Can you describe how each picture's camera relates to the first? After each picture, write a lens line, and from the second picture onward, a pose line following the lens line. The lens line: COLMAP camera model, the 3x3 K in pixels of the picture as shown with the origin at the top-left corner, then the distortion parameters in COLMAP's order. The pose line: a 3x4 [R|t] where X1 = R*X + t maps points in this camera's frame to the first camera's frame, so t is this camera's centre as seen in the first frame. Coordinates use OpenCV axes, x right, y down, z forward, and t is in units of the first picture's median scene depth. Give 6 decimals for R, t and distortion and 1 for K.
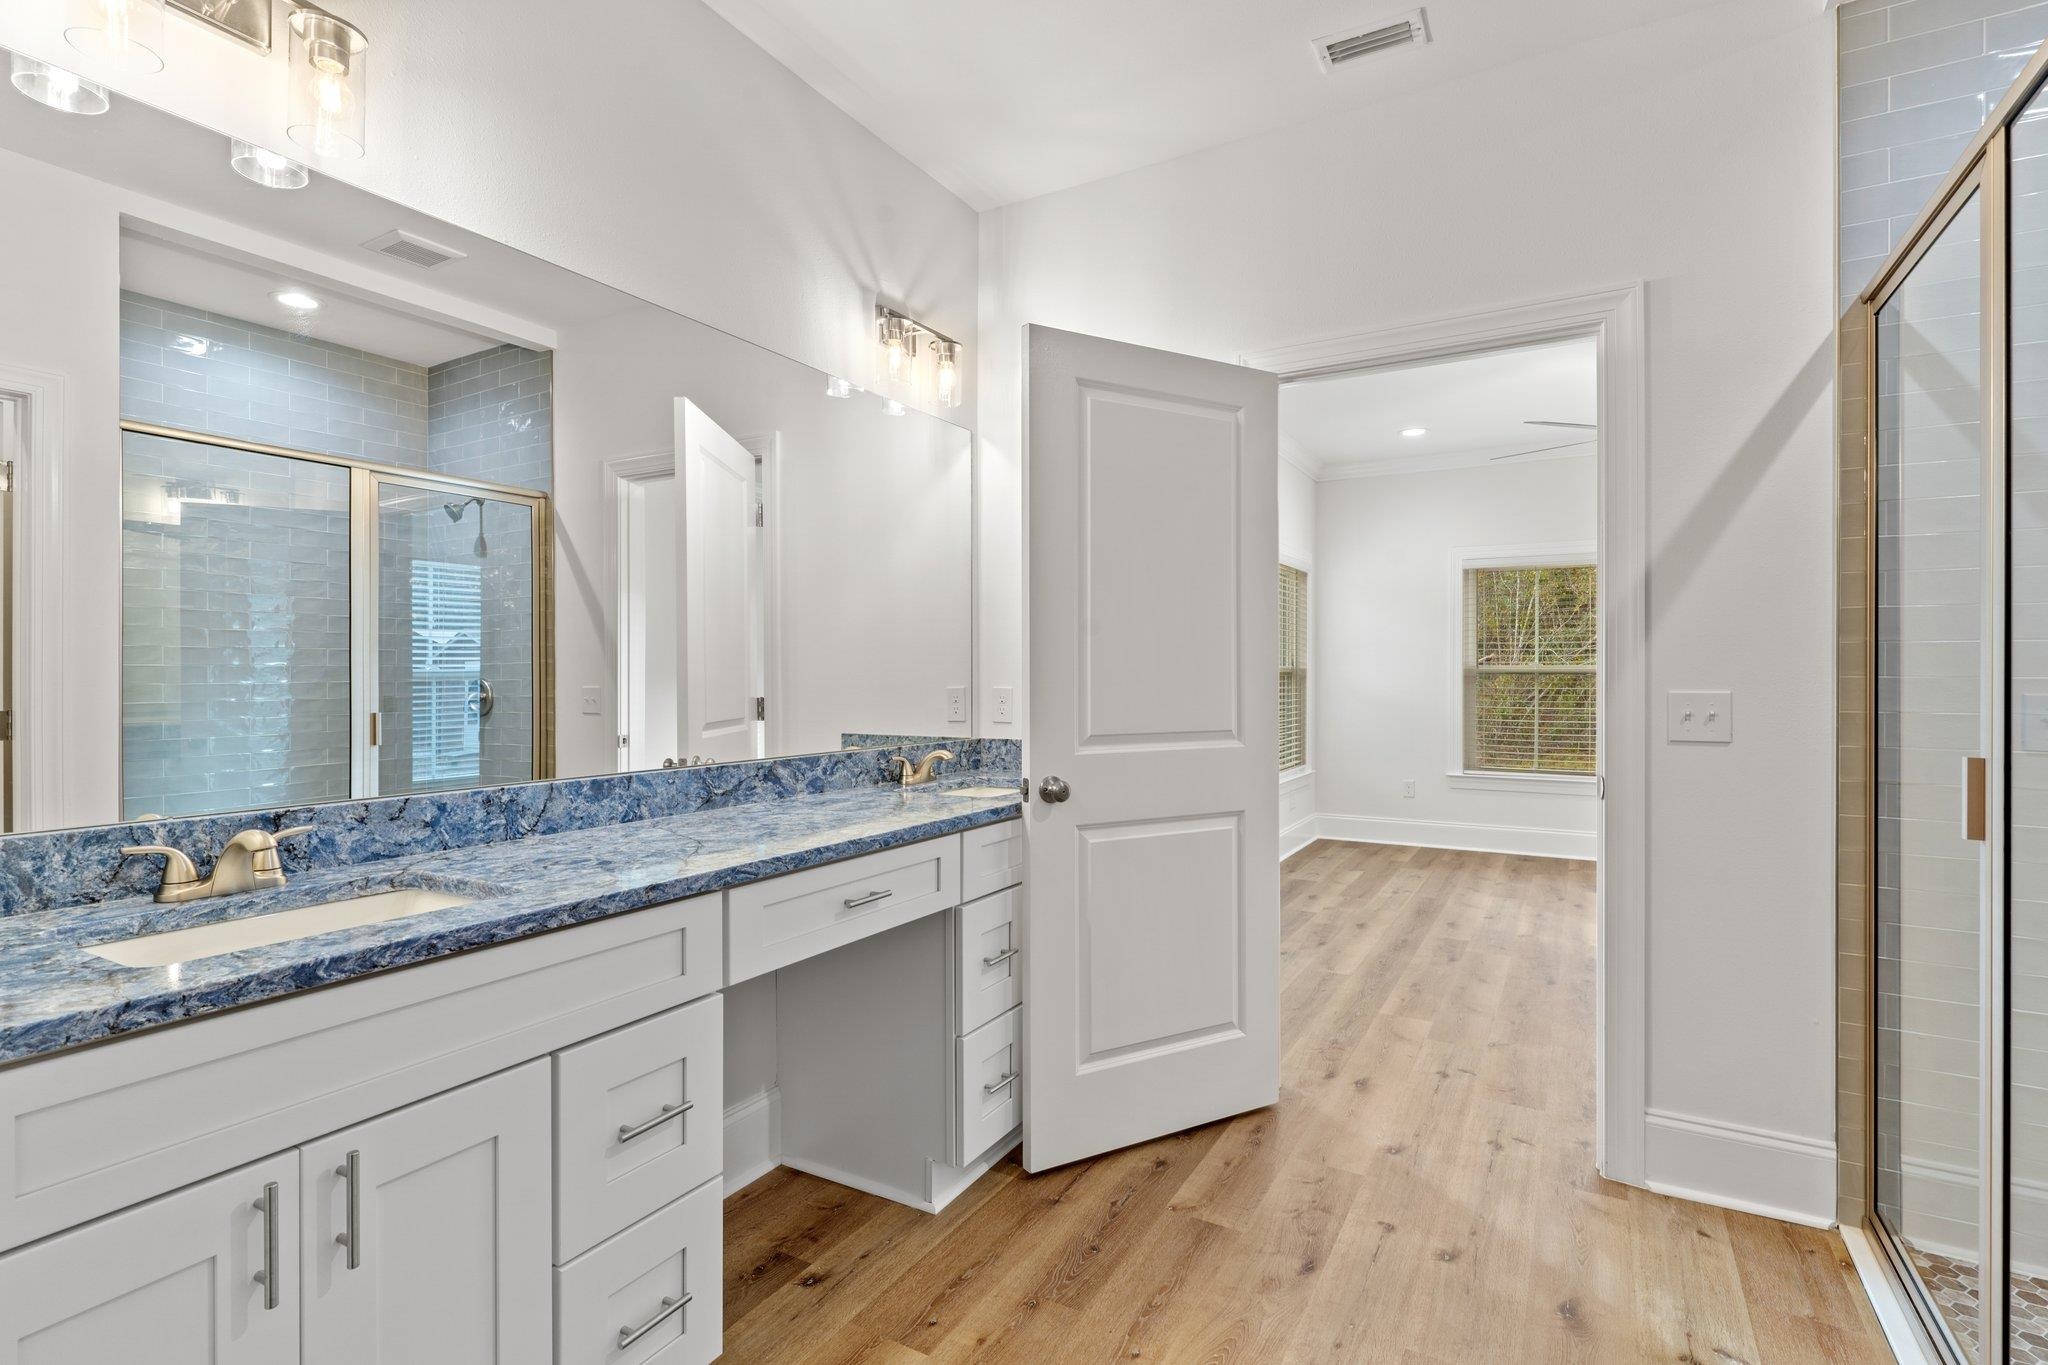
lens RADIAL K [[978.7, 0, 1019.7], [0, 978.7, 660.4], [0, 0, 1]] dist [0.002054, 0.000088]
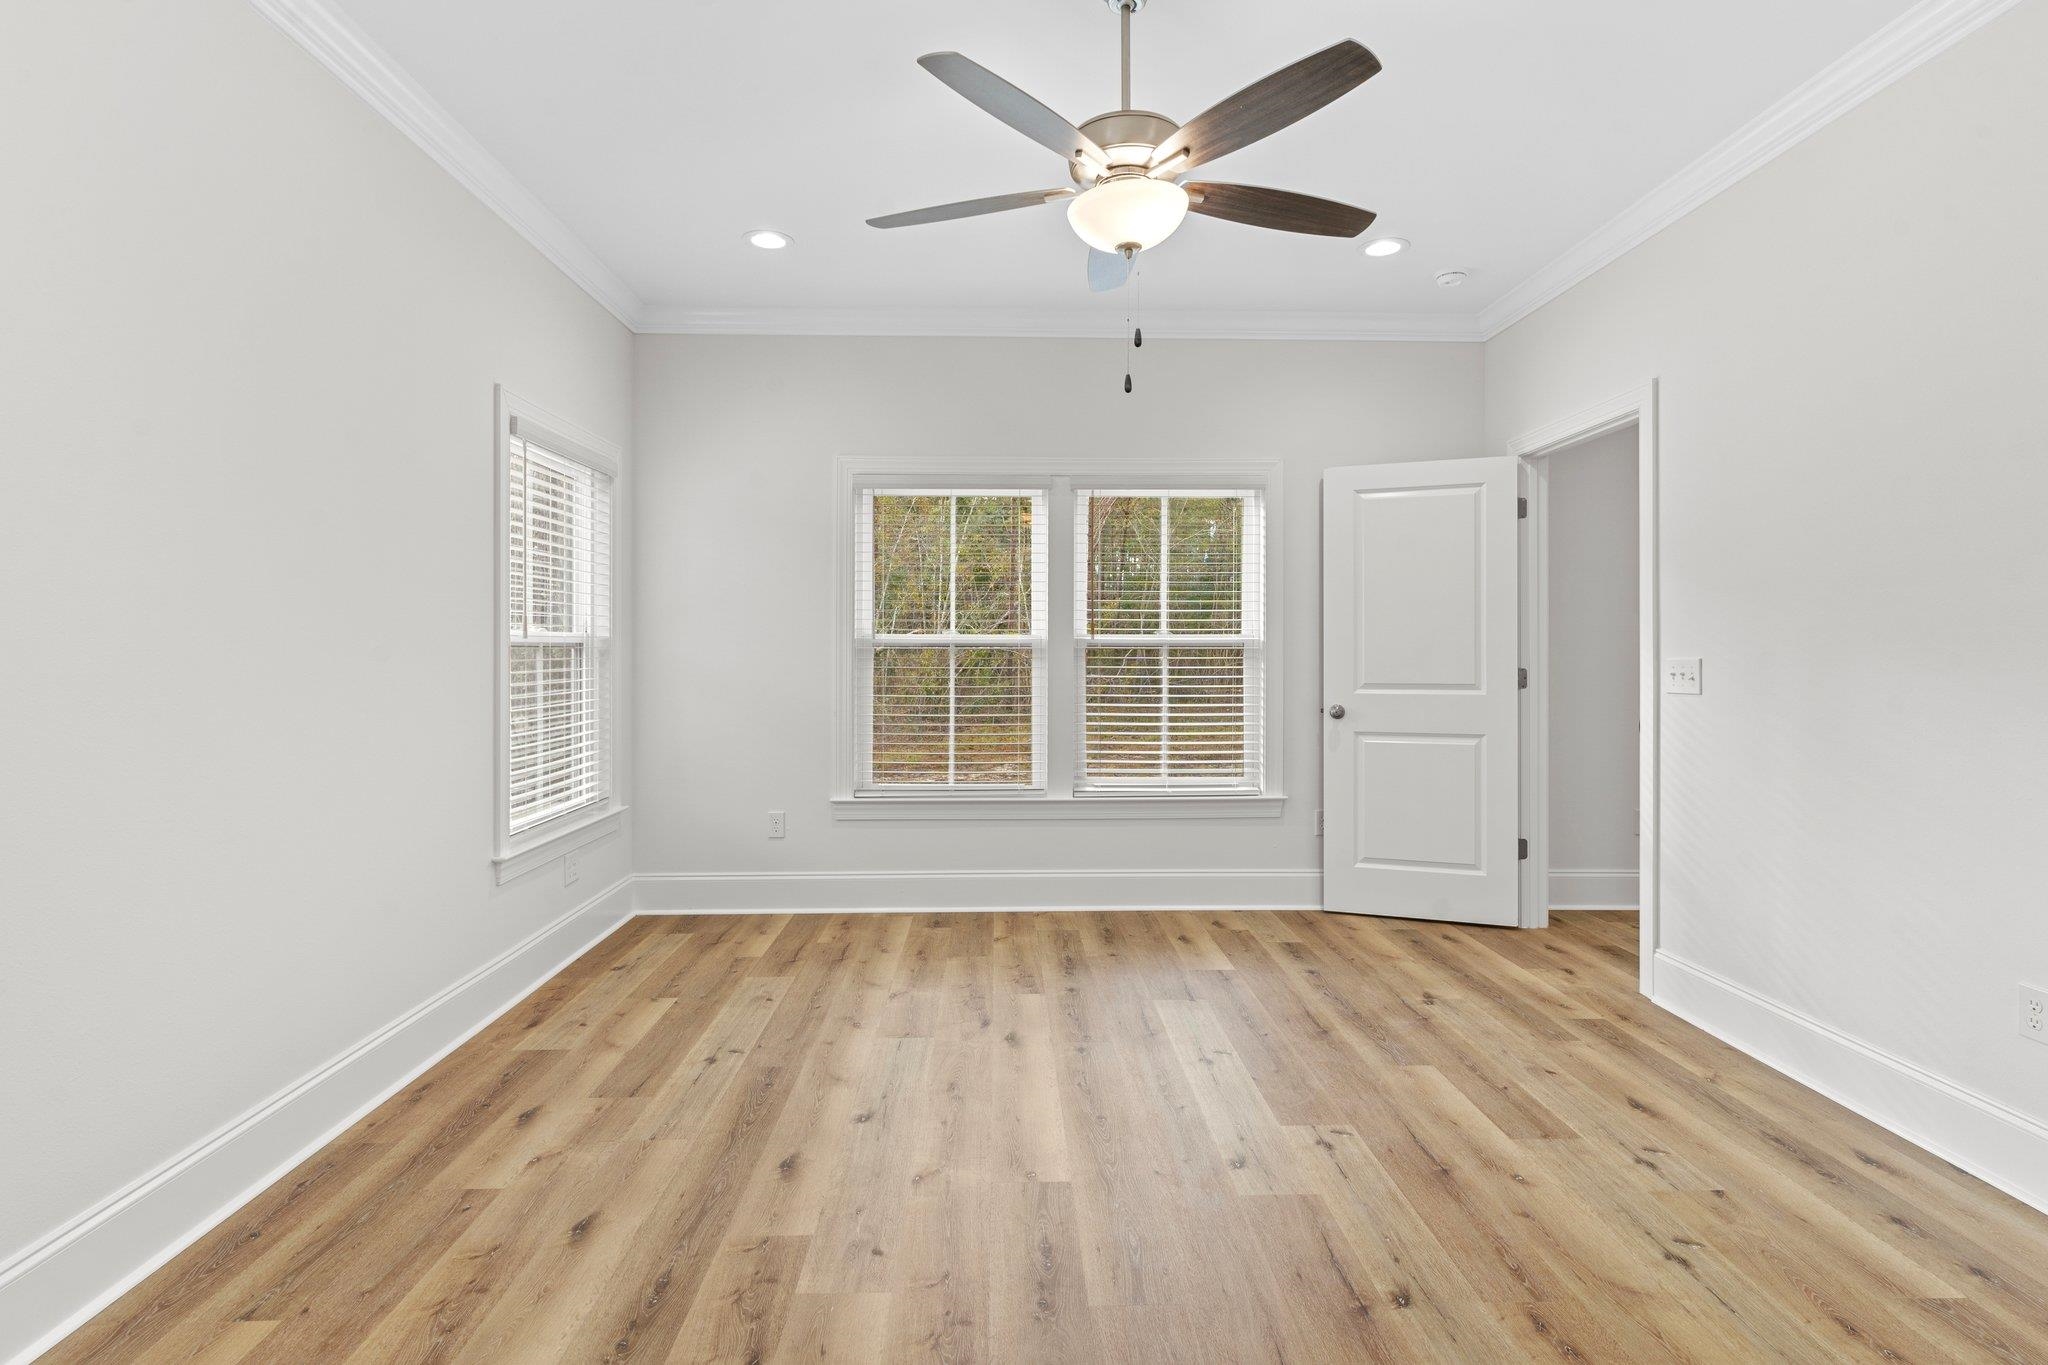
lens RADIAL K [[978.7, 0, 1021.8], [0, 978.7, 673.9], [0, 0, 1]] dist [0.002054, 0.000088]
pose [[0.852033, -0.014222, 0.523294, 0.347501], [-0.007318, 0.999210, 0.039071, 0.008819], [-0.523436, -0.037119, 0.851256, 0.645113]]
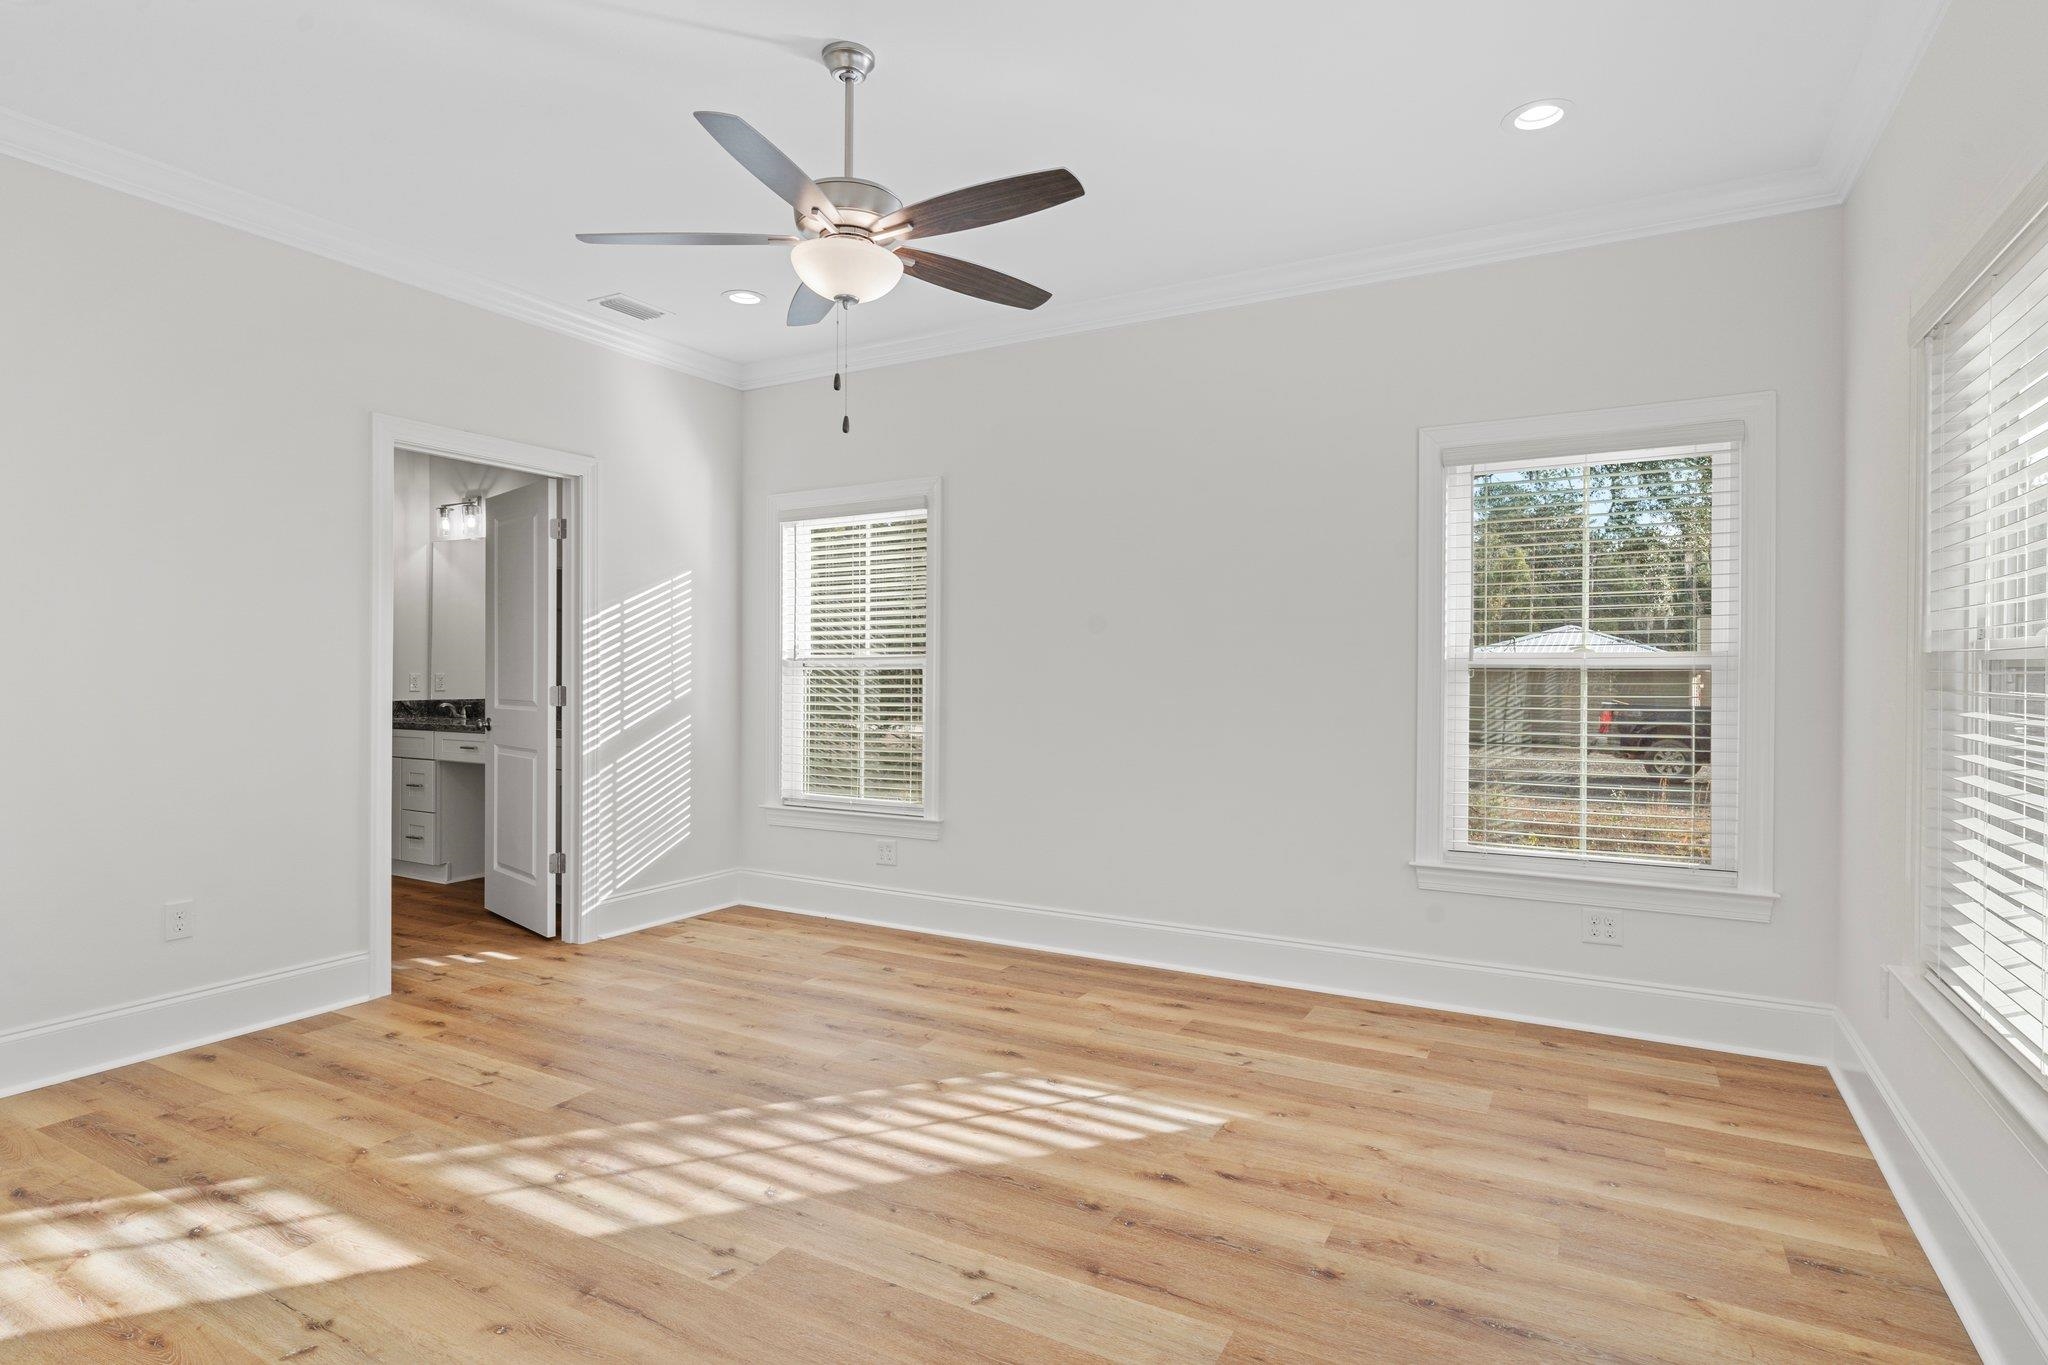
lens RADIAL K [[1059.8, 0, 1026.1], [0, 1059.8, 673.7], [0, 0, 1]] dist [-0.002812, 0.000122]
pose [[0.022314, 0.001724, -0.999750, 1.378591], [0.013535, 0.999906, 0.002026, 0.019458], [0.999659, -0.013577, 0.022288, 1.202129]]
